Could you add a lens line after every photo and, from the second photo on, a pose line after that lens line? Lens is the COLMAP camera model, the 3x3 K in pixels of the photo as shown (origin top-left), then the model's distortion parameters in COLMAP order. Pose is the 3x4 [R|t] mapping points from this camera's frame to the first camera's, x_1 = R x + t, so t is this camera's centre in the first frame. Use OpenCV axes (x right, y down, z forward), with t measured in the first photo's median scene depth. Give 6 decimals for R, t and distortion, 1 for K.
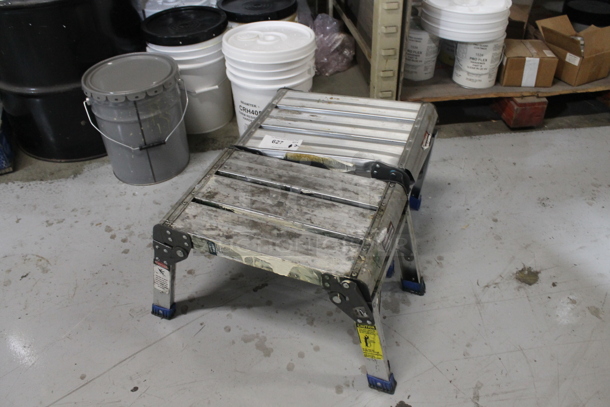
lens RADIAL K [[516.9, 0, 308.0], [0, 516.9, 201.3], [0, 0, 1]] dist [-0.160405, 0.140879]
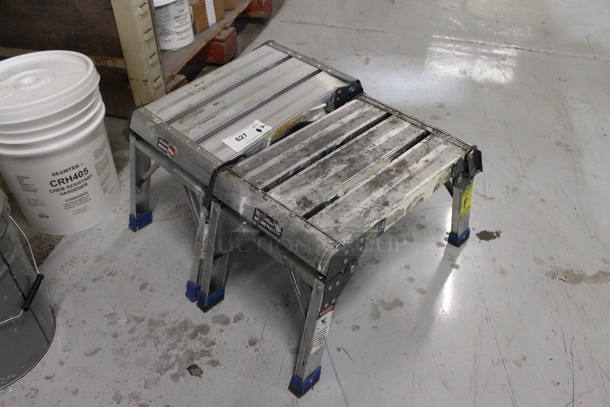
lens RADIAL K [[516.9, 0, 308.0], [0, 516.9, 201.3], [0, 0, 1]] dist [-0.160405, 0.140879]
pose [[0.389310, -0.585875, 0.710765, -0.558243], [0.579906, 0.755417, 0.305047, -0.189376], [-0.715644, 0.293419, 0.633845, 0.348020]]
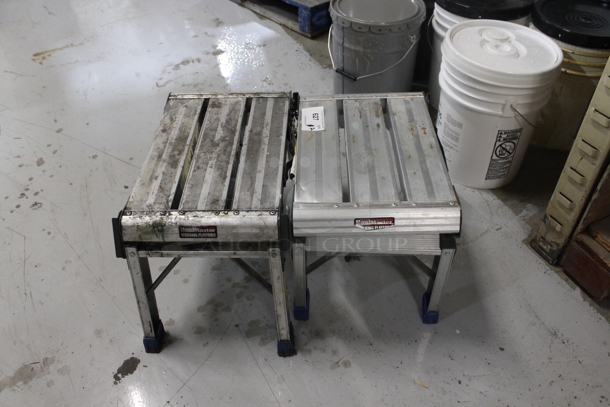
lens RADIAL K [[516.9, 0, 308.0], [0, 516.9, 201.3], [0, 0, 1]] dist [-0.160405, 0.140879]
pose [[0.341104, 0.665046, -0.664351, 0.534745], [-0.592542, 0.700767, 0.397265, -0.302636], [0.729755, 0.258147, 0.633102, 0.370074]]
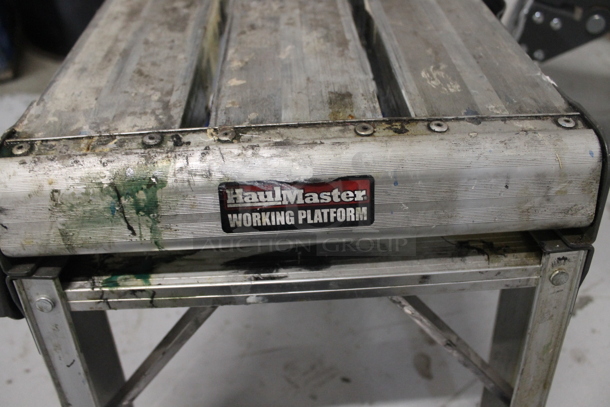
lens RADIAL K [[488.7, 0, 304.8], [0, 488.7, 214.3], [0, 0, 1]] dist [-0.077246, -0.001412]
pose [[0.404935, 0.648142, -0.644934, 0.203778], [-0.582028, 0.726707, 0.364884, -0.007203], [0.705175, 0.227615, 0.671506, 0.575481]]
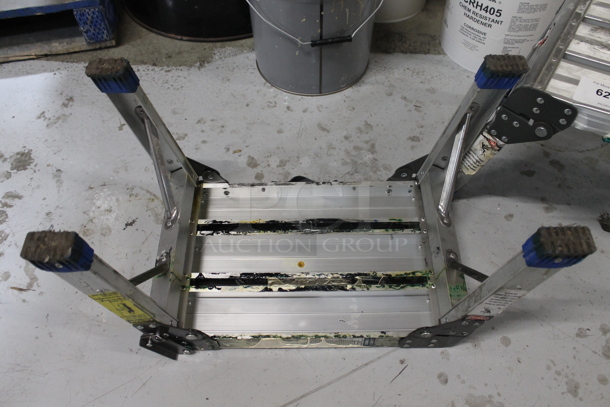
lens RADIAL K [[516.9, 0, 308.0], [0, 516.9, 201.3], [0, 0, 1]] dist [-0.160405, 0.140879]
pose [[0.978350, 0.173543, -0.112757, -0.233548], [-0.140269, 0.956637, 0.255284, -0.078401], [0.152170, -0.233940, 0.960269, 0.341472]]
